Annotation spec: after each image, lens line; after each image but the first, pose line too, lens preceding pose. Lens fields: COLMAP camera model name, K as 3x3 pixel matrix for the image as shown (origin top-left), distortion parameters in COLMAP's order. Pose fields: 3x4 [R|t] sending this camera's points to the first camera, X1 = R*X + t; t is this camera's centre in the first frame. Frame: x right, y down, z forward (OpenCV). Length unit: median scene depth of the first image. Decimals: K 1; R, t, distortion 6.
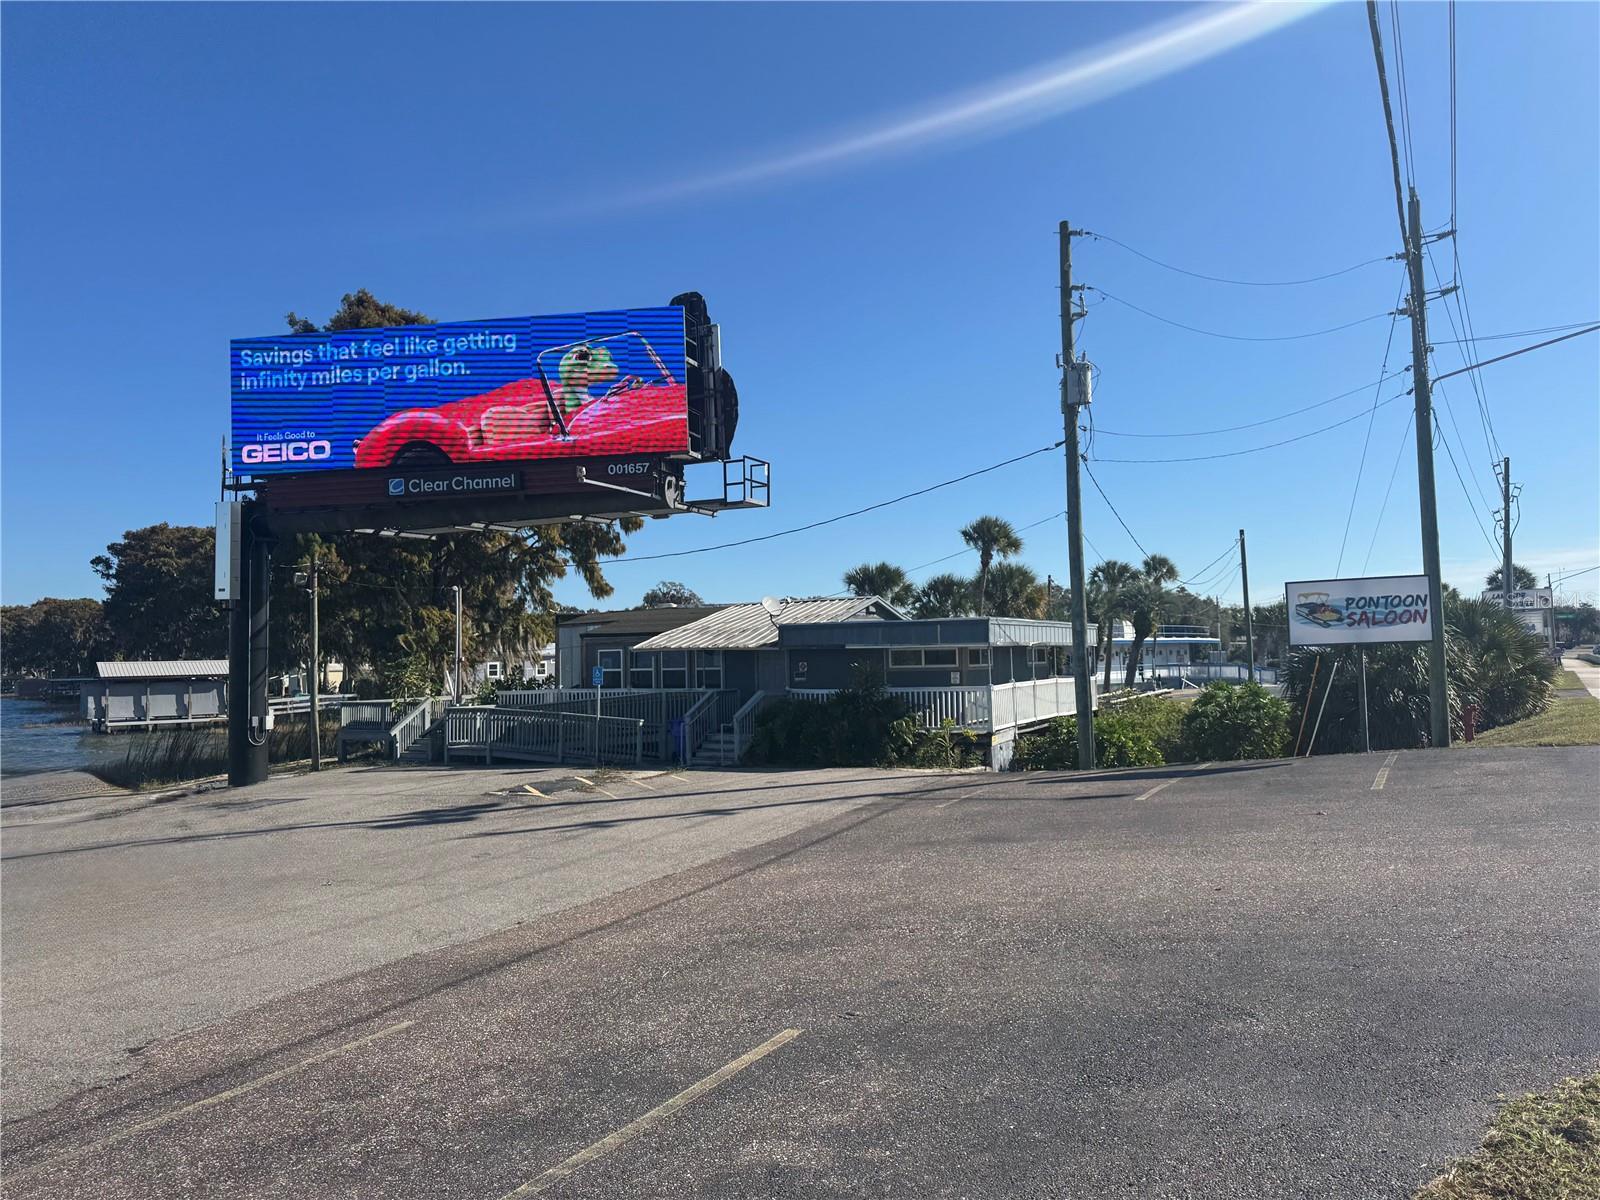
lens RADIAL K [[1126.2, 0, 795.3], [0, 1126.2, 594.8], [0, 0, 1]] dist [0.151885, -0.292558]
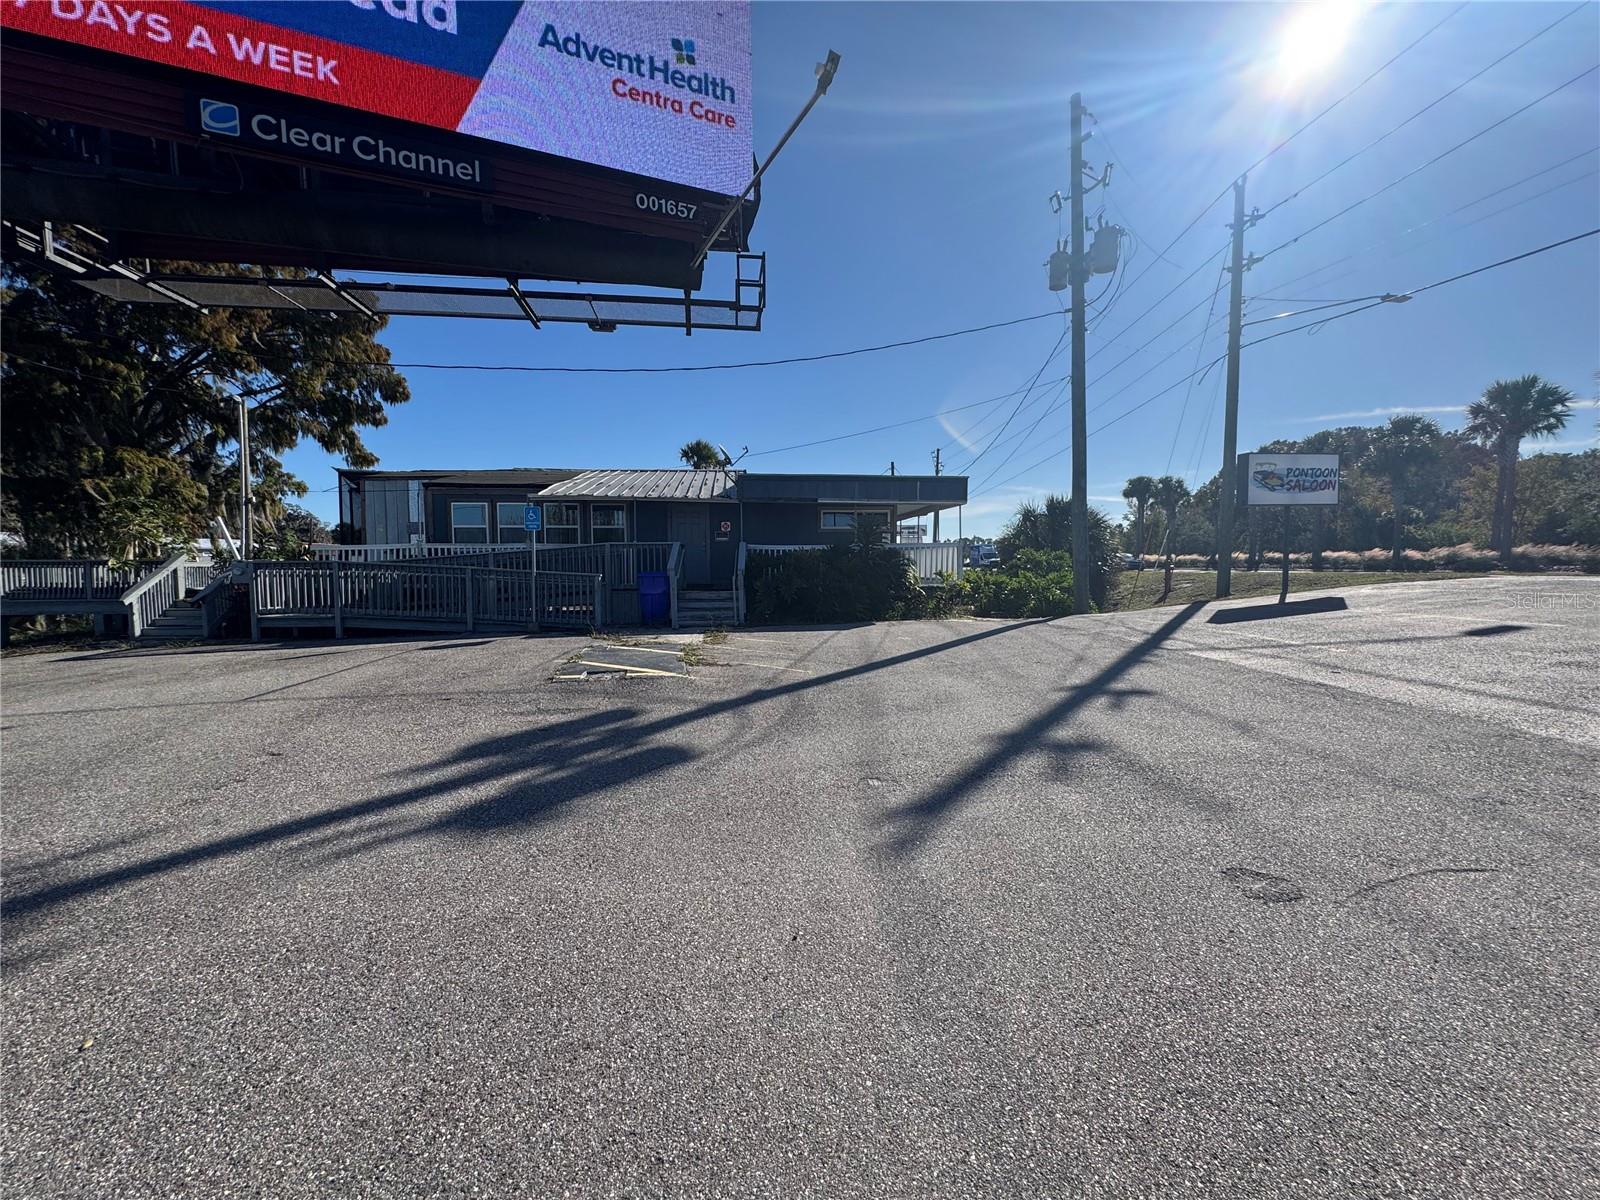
lens RADIAL K [[643.8, 0, 800.7], [0, 643.8, 605.8], [0, 0, 1]] dist [-0.001789, -0.000379]
pose [[0.829425, -0.017469, 0.558345, -0.269226], [-0.041806, 0.994767, 0.093226, 0.082534], [-0.557051, -0.100666, 0.824354, 0.530749]]
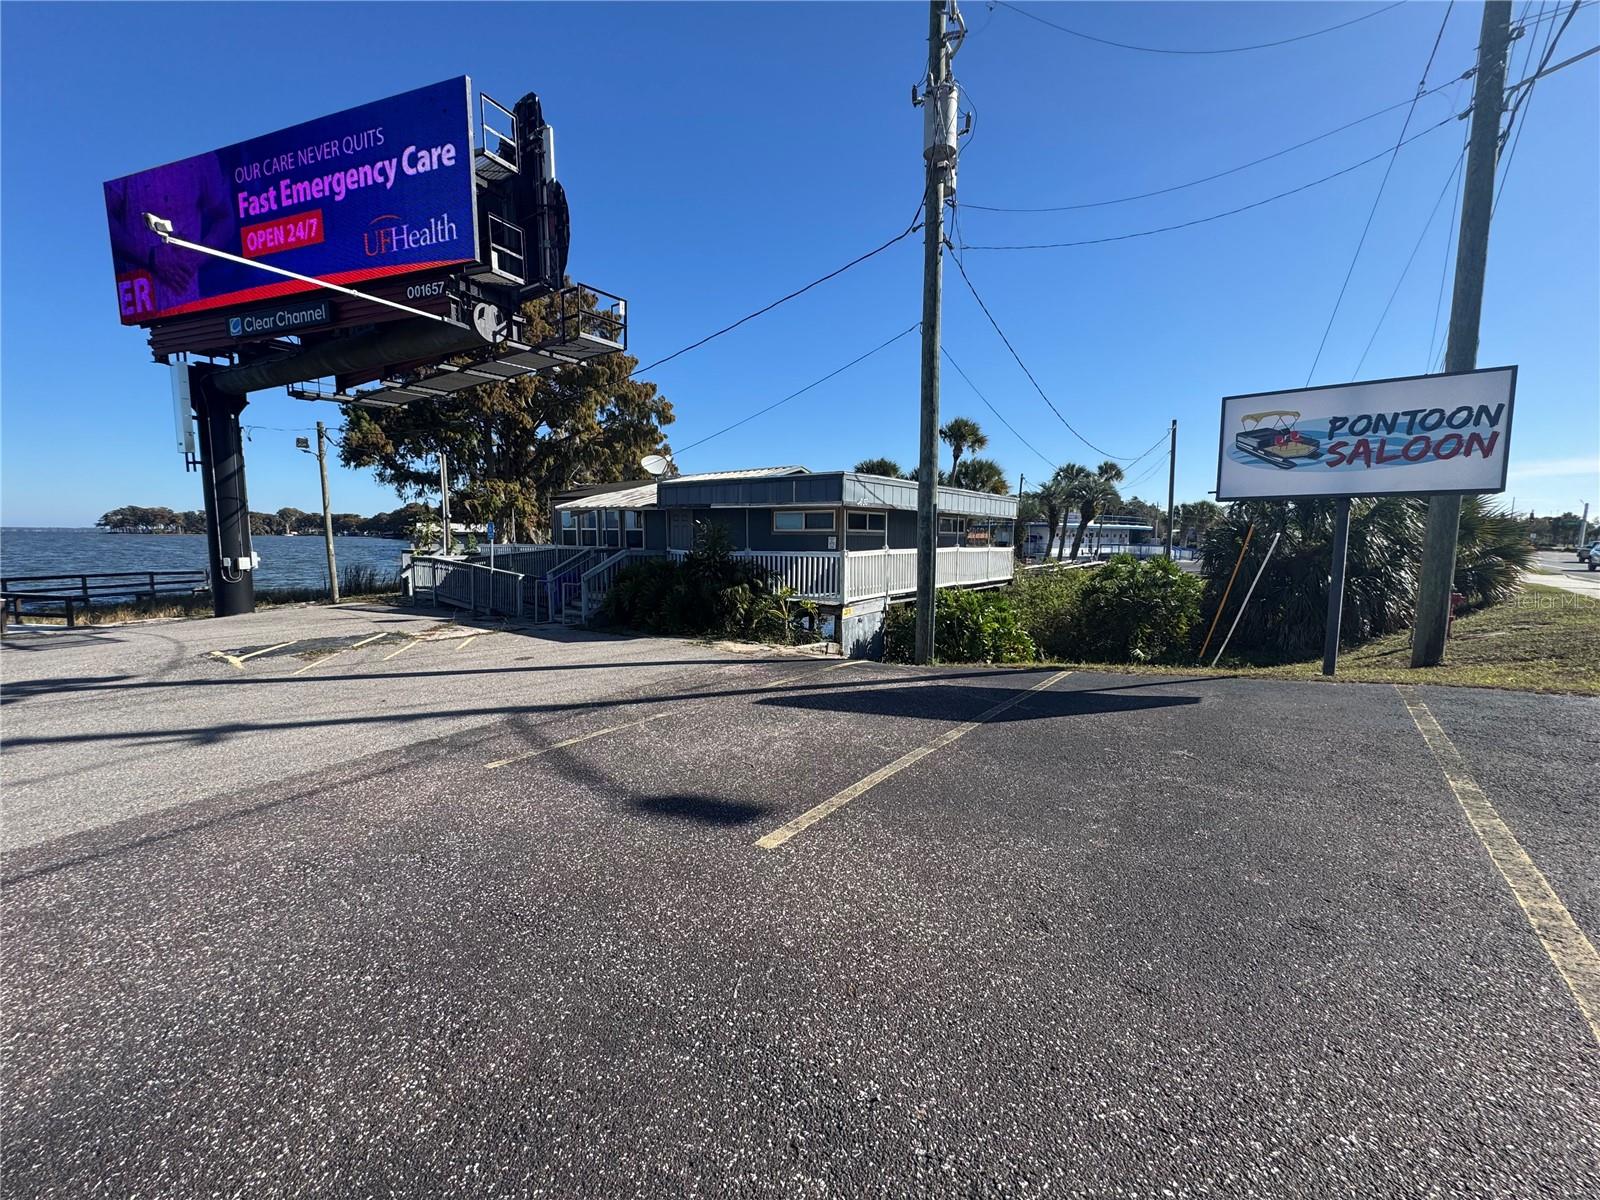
lens RADIAL K [[635.2, 0, 798.5], [0, 635.2, 601.8], [0, 0, 1]] dist [-0.001565, -0.000490]
pose [[0.987012, 0.043586, -0.154619, 0.197704], [-0.018508, 0.986933, 0.160064, 0.037398], [0.159576, -0.155123, 0.974922, 0.468278]]
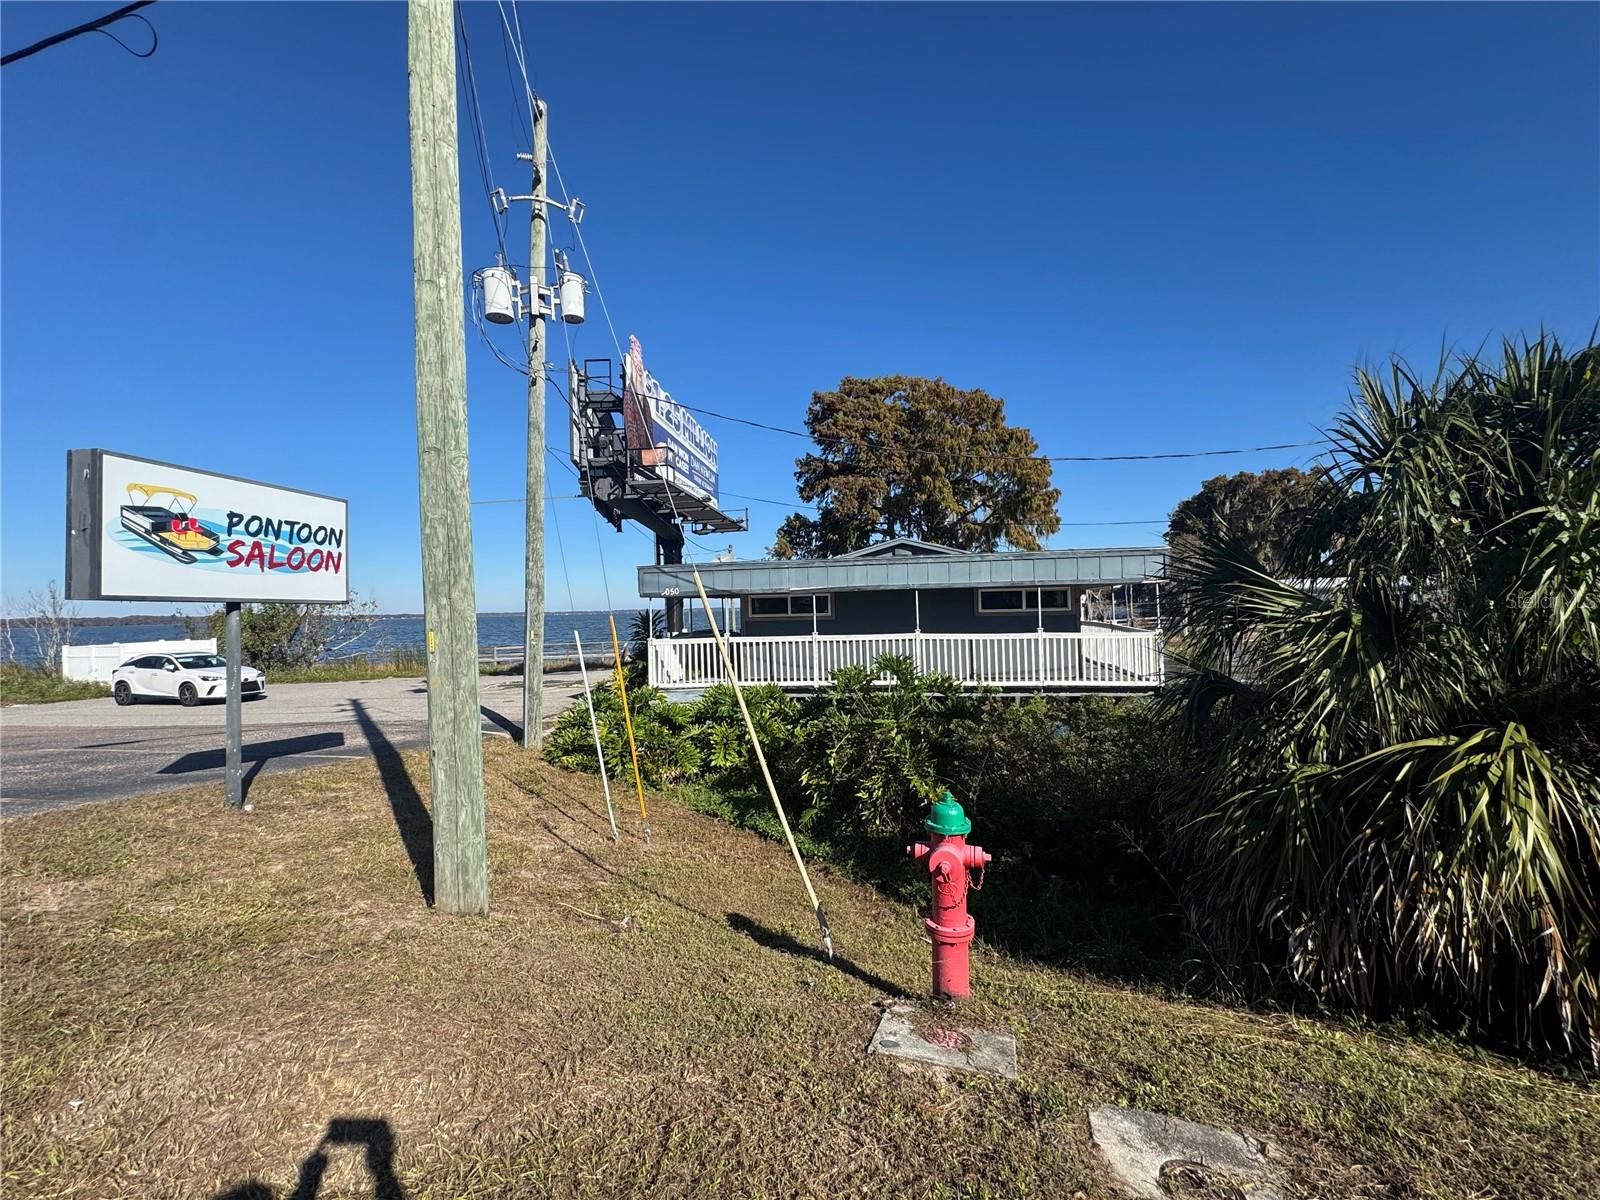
lens RADIAL K [[635.2, 0, 798.5], [0, 635.2, 601.8], [0, 0, 1]] dist [-0.001565, -0.000490]
pose [[-0.319376, 0.070152, 0.945028, 0.097014], [0.003255, 0.997331, -0.072935, 0.049427], [-0.947622, -0.020218, -0.318752, 0.639068]]
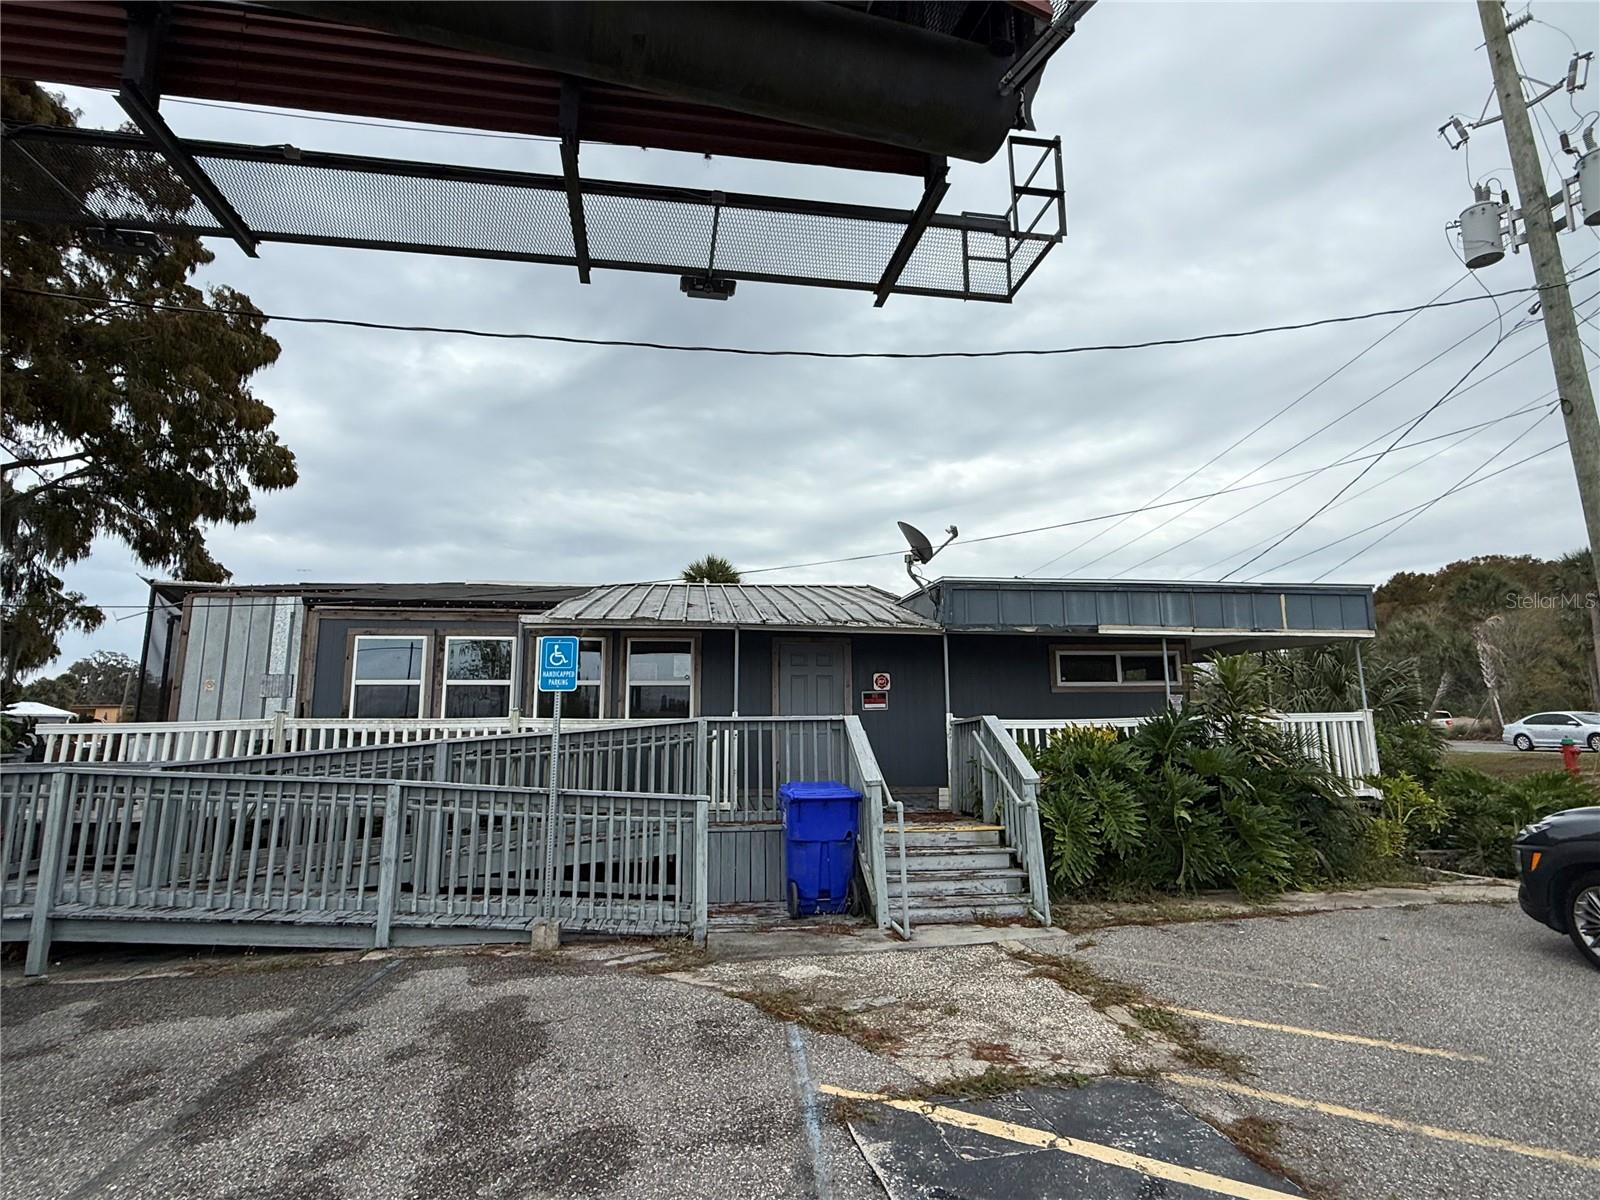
lens RADIAL K [[817.0, 0, 796.2], [0, 817.0, 601.2], [0, 0, 1]] dist [0.000091, -0.001303]
pose [[0.814938, 0.105772, 0.569814, -0.255639], [-0.039132, 0.991003, -0.127990, 0.081366], [-0.578226, 0.082006, 0.811745, 0.767905]]
